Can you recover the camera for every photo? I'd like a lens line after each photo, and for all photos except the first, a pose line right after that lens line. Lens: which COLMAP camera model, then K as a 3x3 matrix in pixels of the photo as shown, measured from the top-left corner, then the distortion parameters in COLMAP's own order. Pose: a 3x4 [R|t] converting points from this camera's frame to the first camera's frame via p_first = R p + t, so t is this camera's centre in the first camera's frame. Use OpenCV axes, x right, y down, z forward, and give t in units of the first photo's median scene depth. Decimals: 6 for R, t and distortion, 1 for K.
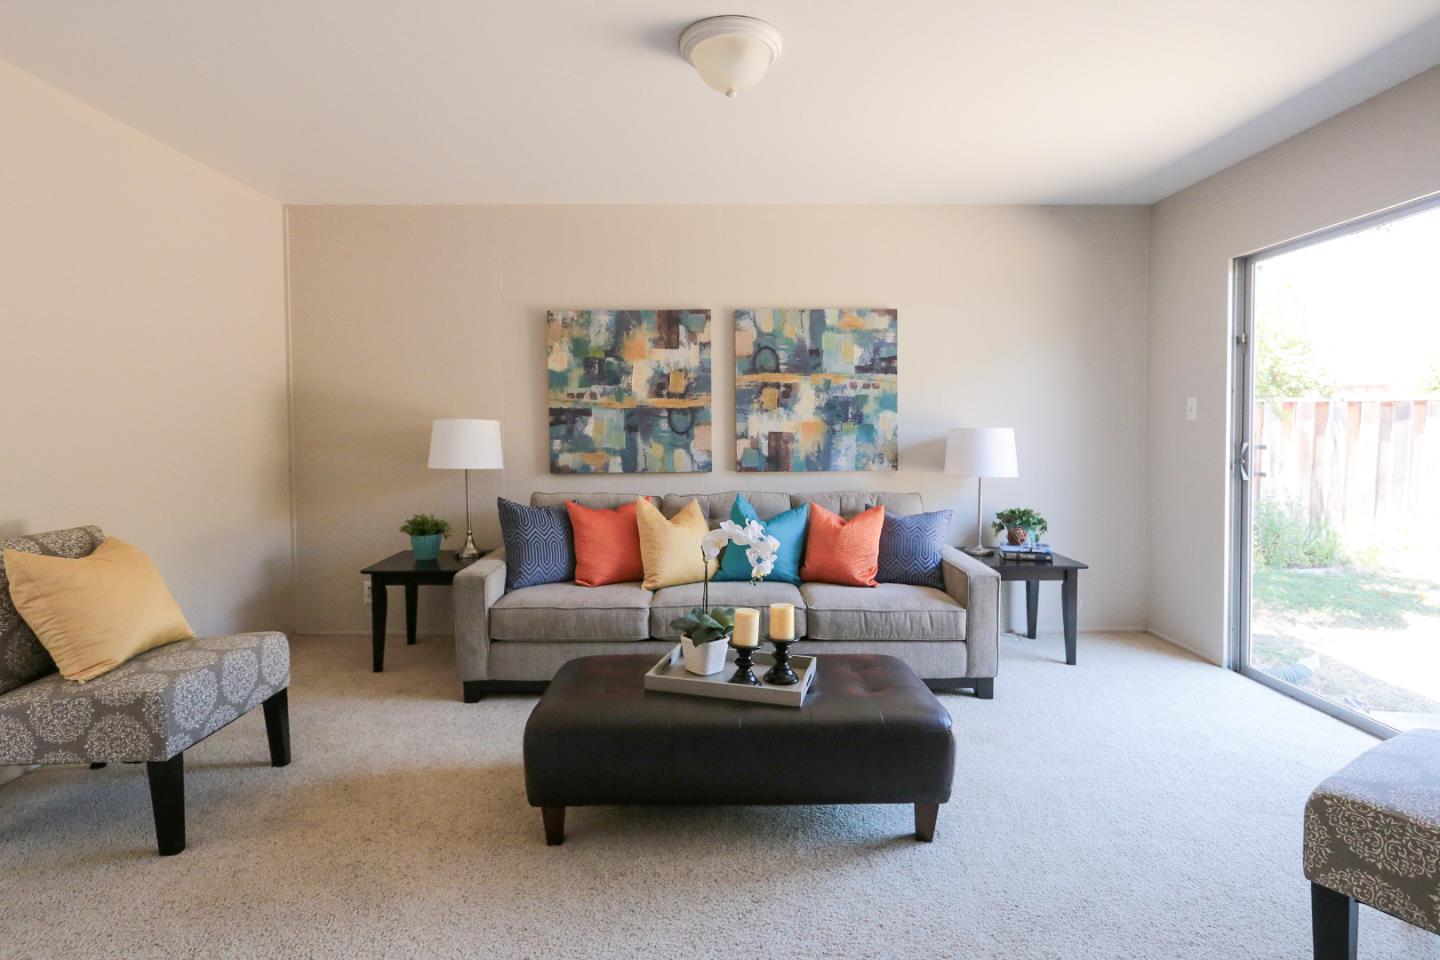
lens RADIAL K [[728.9, 0, 696.8], [0, 728.9, 445.9], [0, 0, 1]] dist [-0.016052, 0.006219]
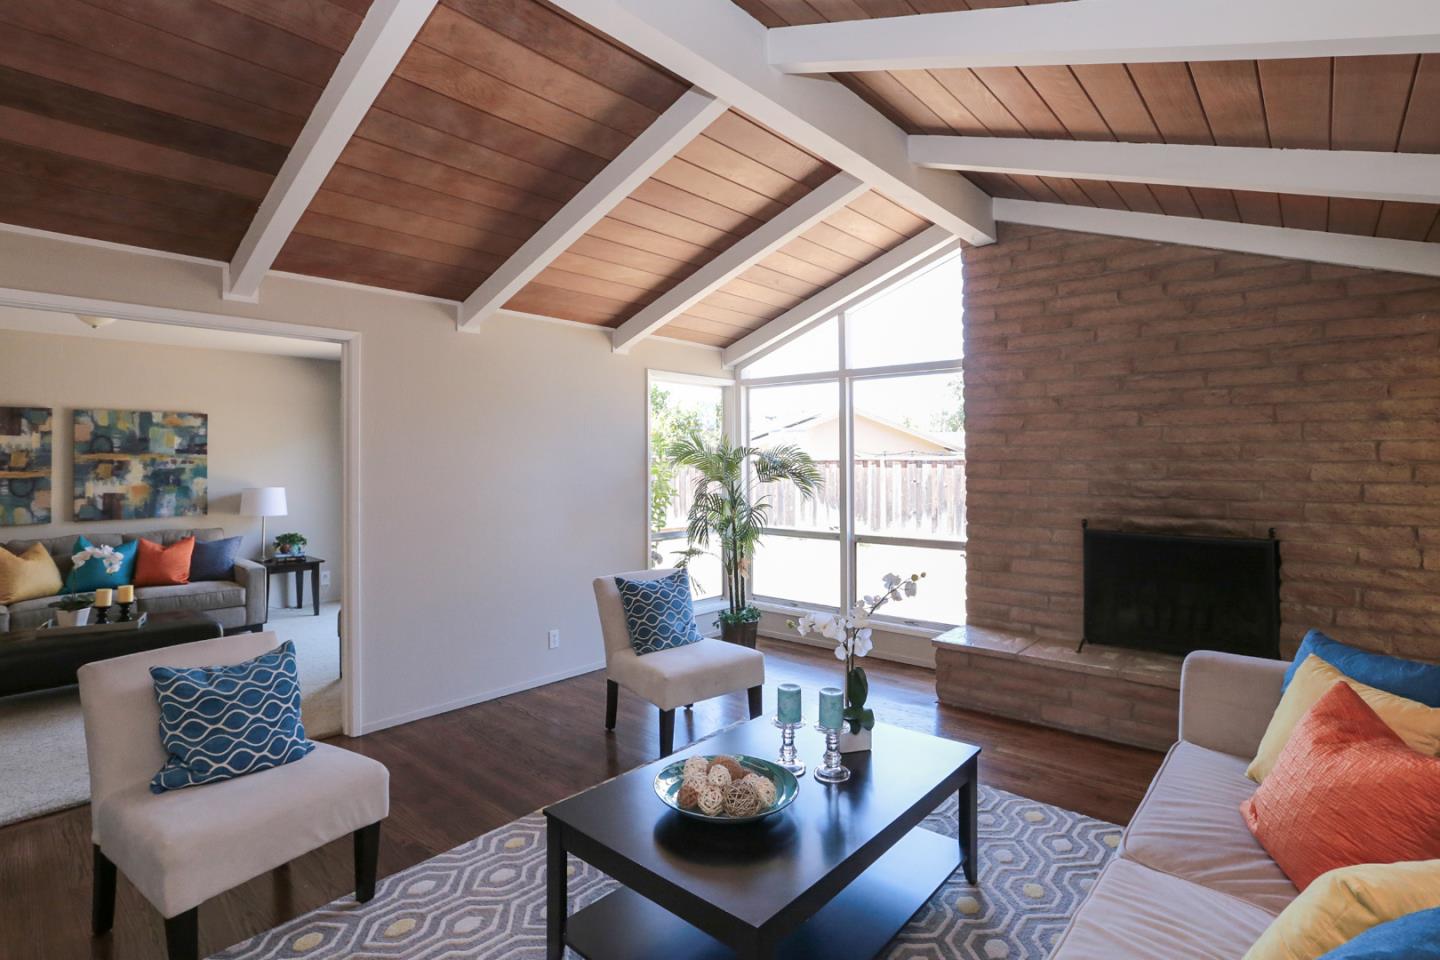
lens RADIAL K [[728.9, 0, 721.7], [0, 728.9, 444.4], [0, 0, 1]] dist [-0.016052, 0.006219]
pose [[0.661303, 0.016773, 0.749931, -0.172643], [0.022154, 0.998877, -0.041877, -0.029274], [-0.749792, 0.044307, 0.660189, -0.907159]]
